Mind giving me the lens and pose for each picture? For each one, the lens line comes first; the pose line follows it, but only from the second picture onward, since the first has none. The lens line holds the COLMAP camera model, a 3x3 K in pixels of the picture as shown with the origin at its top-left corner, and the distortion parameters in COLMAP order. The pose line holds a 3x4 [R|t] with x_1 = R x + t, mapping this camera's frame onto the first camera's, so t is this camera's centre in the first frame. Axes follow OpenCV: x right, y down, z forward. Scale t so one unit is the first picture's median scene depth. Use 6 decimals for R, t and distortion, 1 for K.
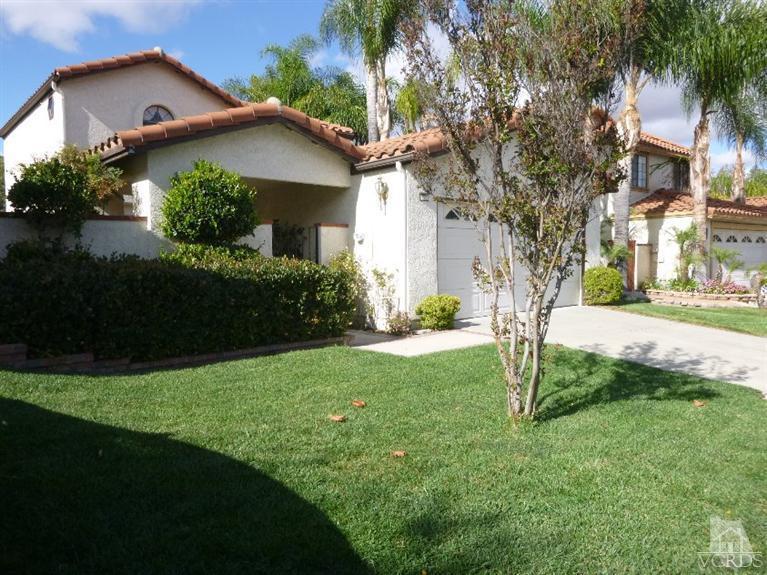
lens RADIAL K [[563.9, 0, 351.8], [0, 563.9, 271.6], [0, 0, 1]] dist [-0.004735, -0.003243]
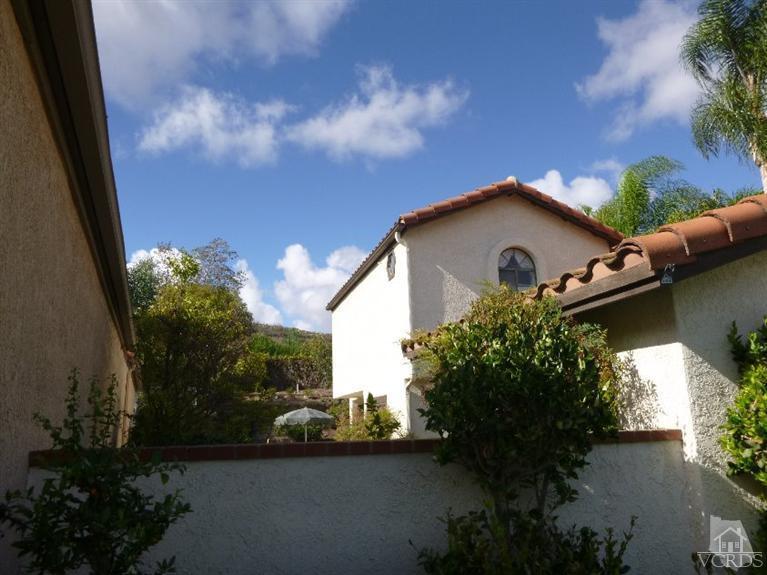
lens RADIAL K [[559.8, 0, 383.5], [0, 559.8, 287.5], [0, 0, 1]] dist [0.001450, -0.002275]
pose [[0.904998, -0.109893, -0.410978, -0.299279], [0.003492, 0.967946, -0.251133, -0.075718], [0.425402, 0.225839, 0.876373, 0.399937]]
